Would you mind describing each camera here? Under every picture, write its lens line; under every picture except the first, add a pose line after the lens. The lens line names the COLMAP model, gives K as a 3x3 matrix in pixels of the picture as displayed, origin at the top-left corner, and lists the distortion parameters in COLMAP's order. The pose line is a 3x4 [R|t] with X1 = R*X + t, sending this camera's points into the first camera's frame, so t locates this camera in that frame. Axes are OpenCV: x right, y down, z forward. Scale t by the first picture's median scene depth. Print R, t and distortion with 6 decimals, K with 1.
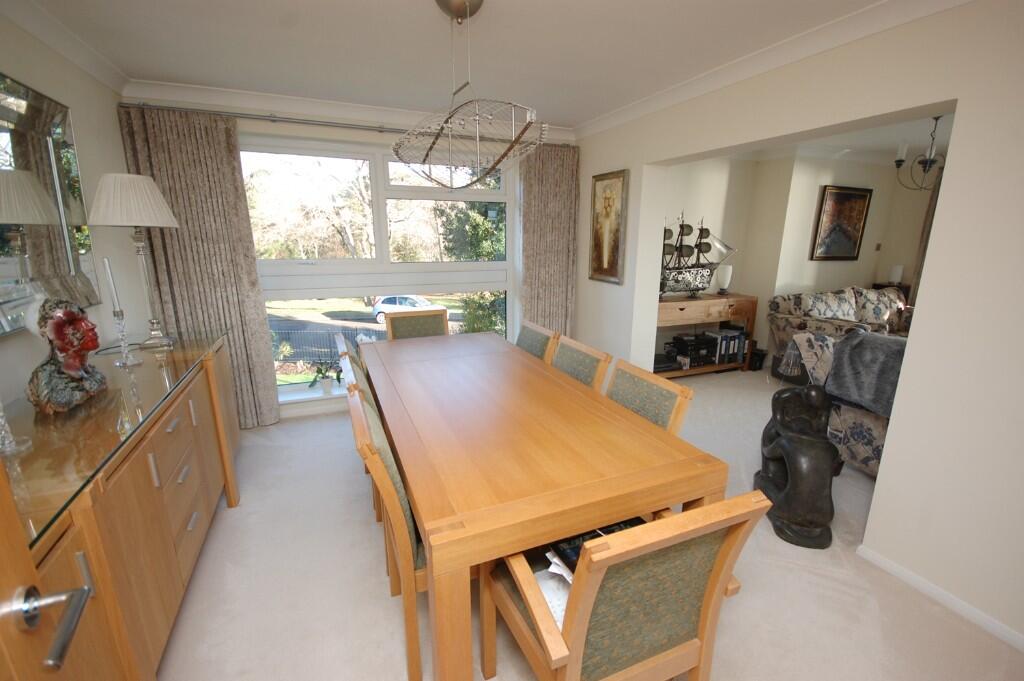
lens RADIAL K [[448.5, 0, 528.1], [0, 448.5, 350.9], [0, 0, 1]] dist [0.000207, -0.000221]
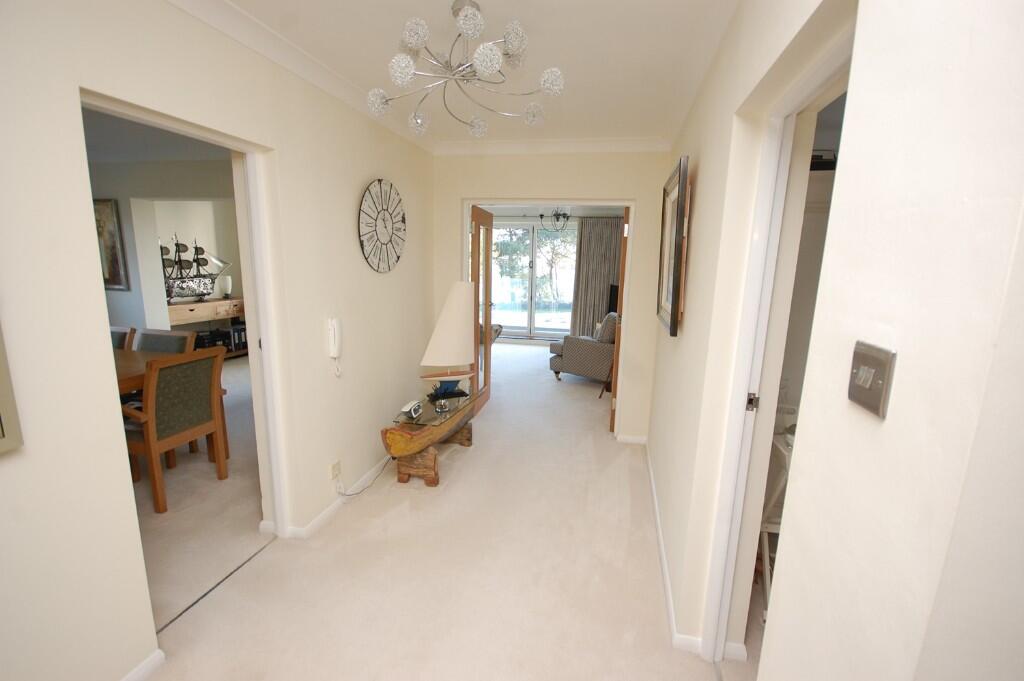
lens RADIAL K [[448.5, 0, 528.1], [0, 448.5, 350.9], [0, 0, 1]] dist [0.000207, -0.000221]
pose [[0.577673, -0.151747, 0.802039, -0.137278], [0.180961, 0.981926, 0.055443, 0.117997], [-0.795956, 0.113110, 0.594693, -0.480513]]
